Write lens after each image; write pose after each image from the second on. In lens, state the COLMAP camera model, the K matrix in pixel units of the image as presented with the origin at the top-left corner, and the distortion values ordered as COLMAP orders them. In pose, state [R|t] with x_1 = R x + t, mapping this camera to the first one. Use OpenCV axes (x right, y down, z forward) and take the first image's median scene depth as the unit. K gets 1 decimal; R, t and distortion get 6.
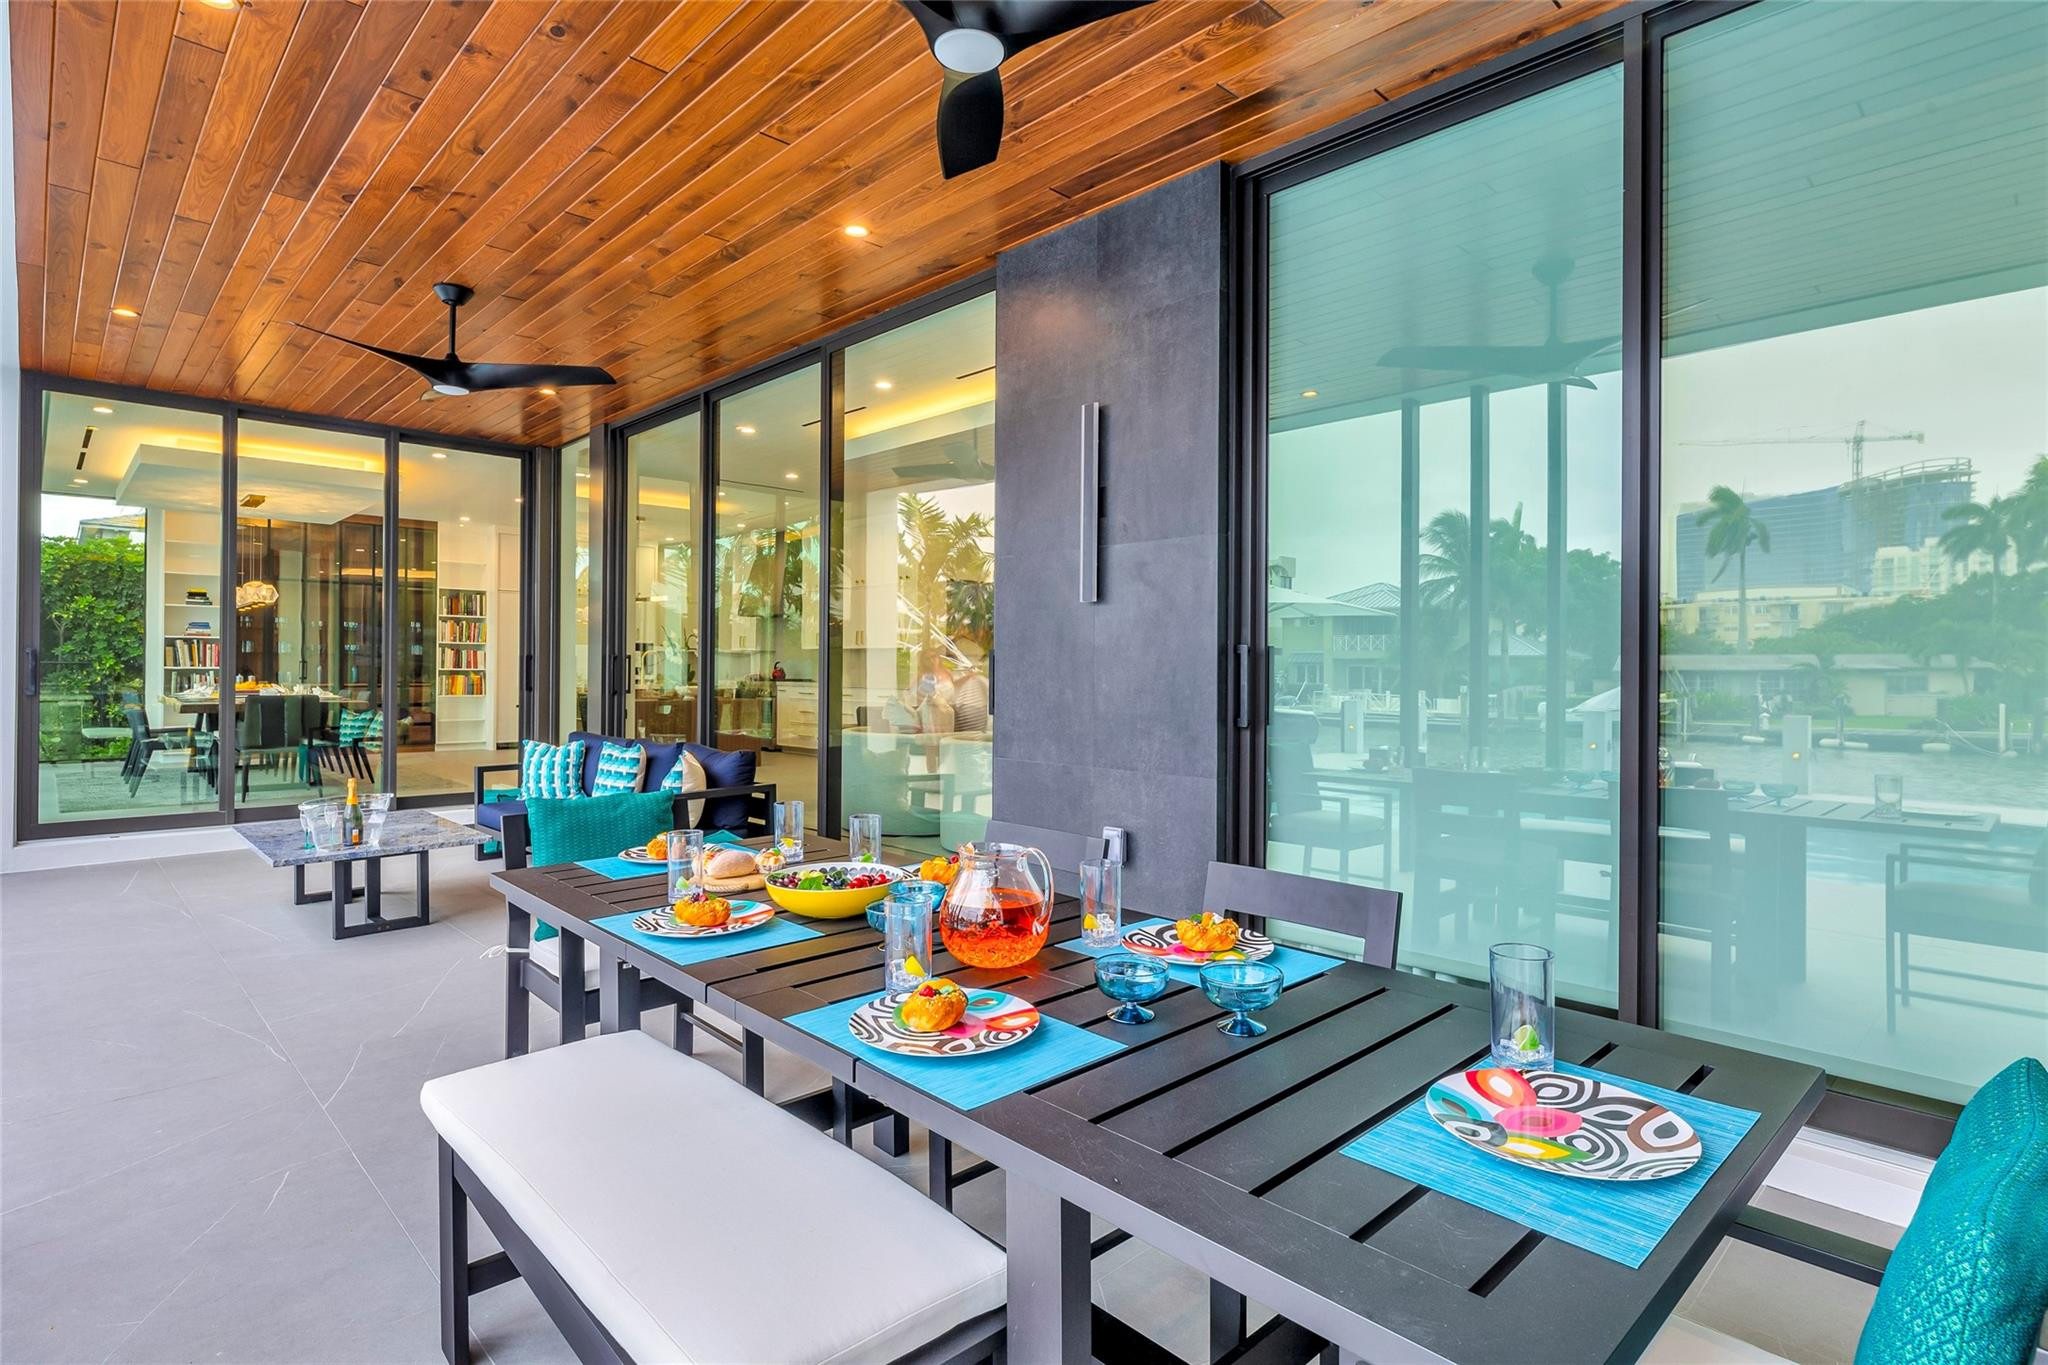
lens RADIAL K [[1043.2, 0, 1038.4], [0, 1043.2, 667.1], [0, 0, 1]] dist [0.009627, 0.002461]
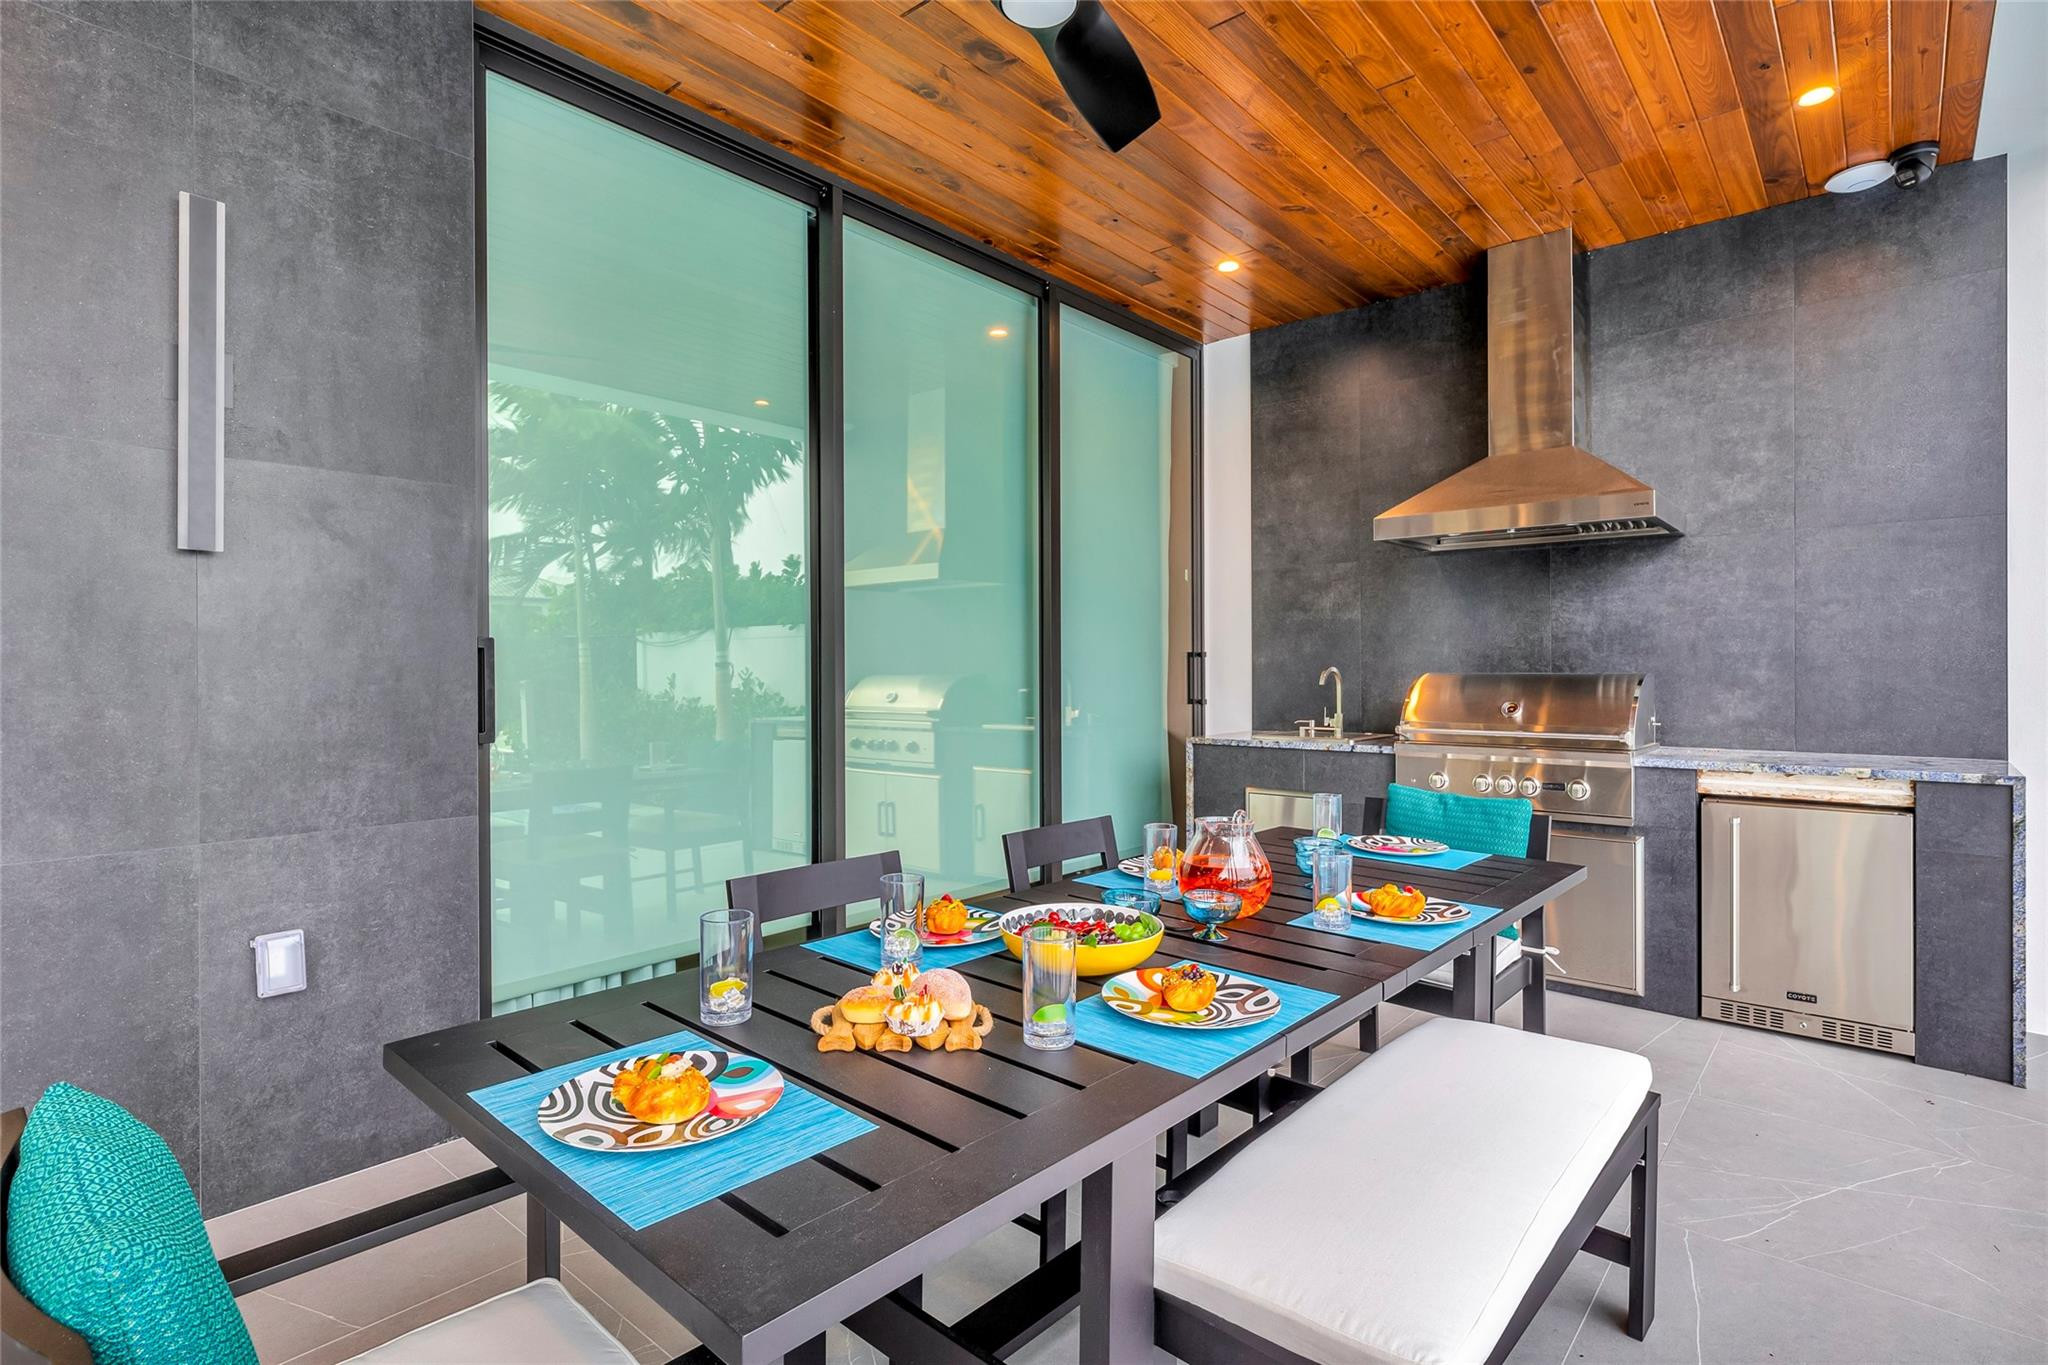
lens RADIAL K [[958.0, 0, 1027.2], [0, 958.0, 684.4], [0, 0, 1]] dist [0.005451, -0.000480]
pose [[-0.047283, -0.012040, 0.998809, -0.366437], [0.011184, 0.999858, 0.012582, 0.006168], [-0.998819, 0.011765, -0.047141, 0.434030]]
